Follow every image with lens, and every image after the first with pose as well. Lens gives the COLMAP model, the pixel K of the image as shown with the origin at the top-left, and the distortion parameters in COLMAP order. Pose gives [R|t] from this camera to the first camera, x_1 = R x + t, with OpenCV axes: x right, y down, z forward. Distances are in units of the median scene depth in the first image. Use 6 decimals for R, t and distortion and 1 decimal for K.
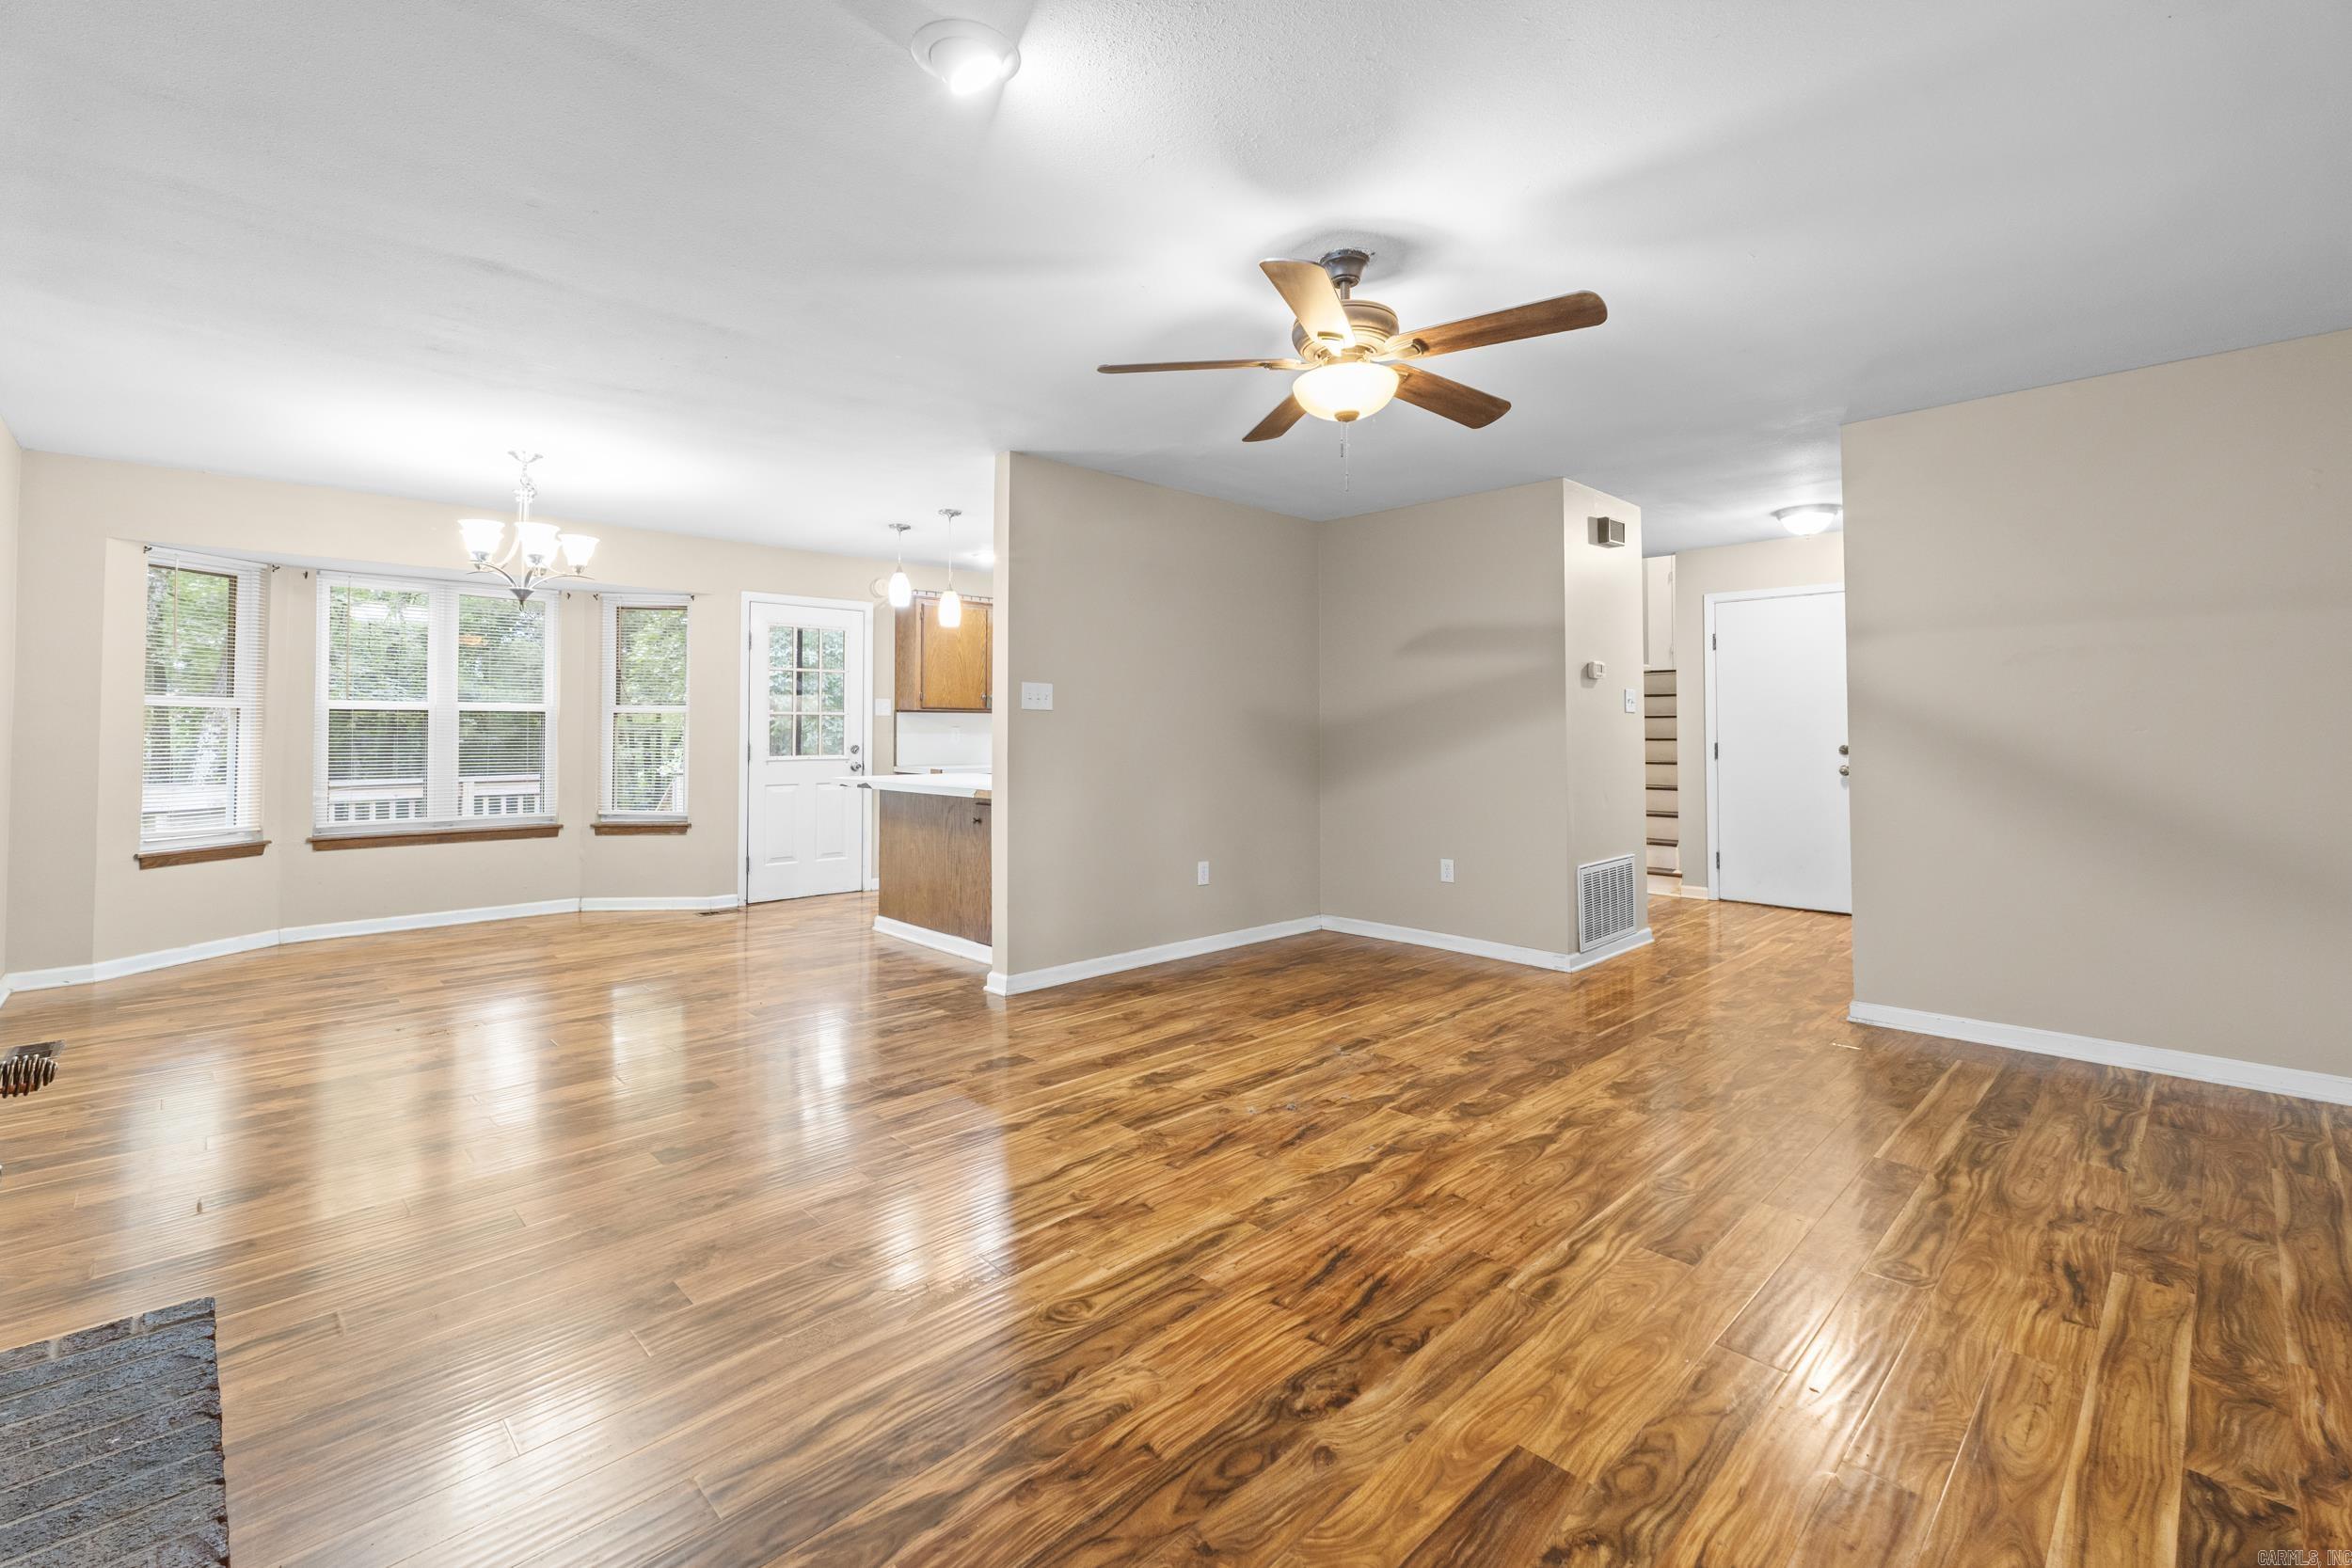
lens RADIAL K [[1002.4, 0, 1180.7], [0, 1002.4, 752.5], [0, 0, 1]] dist [0.008335, -0.000233]
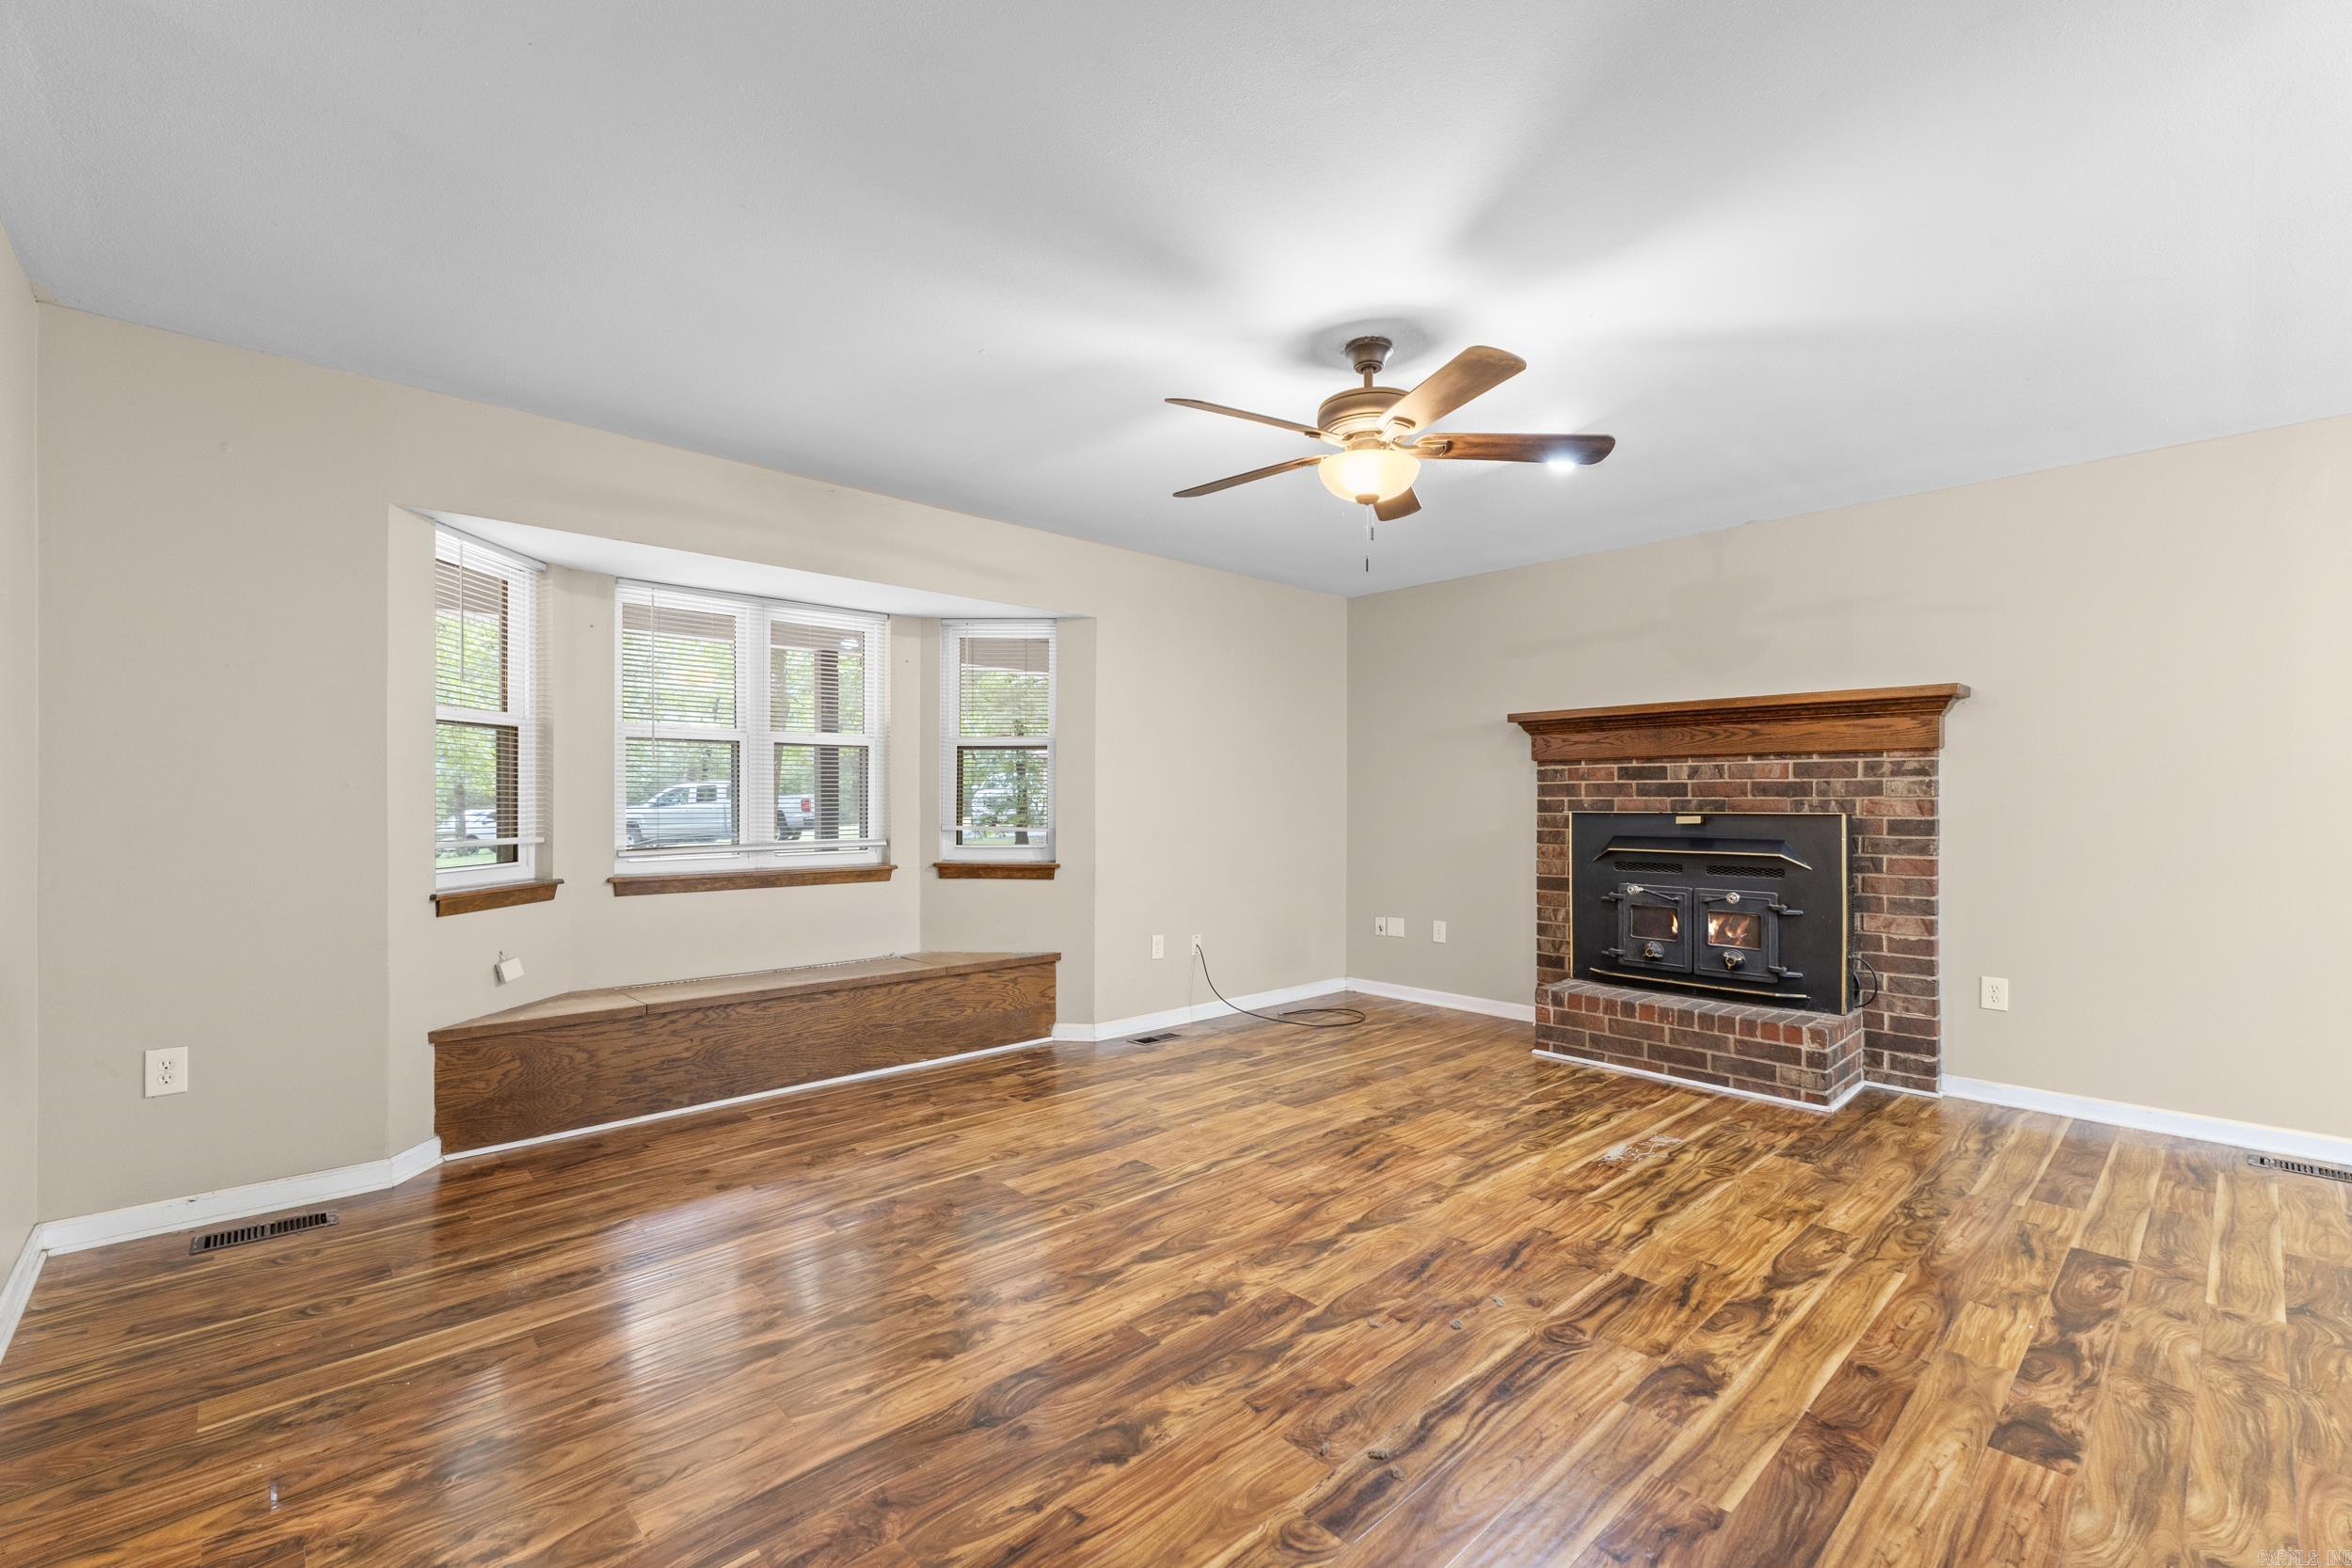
lens RADIAL K [[1002.4, 0, 1180.7], [0, 1002.4, 752.5], [0, 0, 1]] dist [0.008335, -0.000233]
pose [[-0.999924, -0.001237, 0.012272, 0.300766], [-0.001593, 0.999577, -0.029052, -0.034927], [-0.012231, -0.029069, -0.999503, 1.765281]]
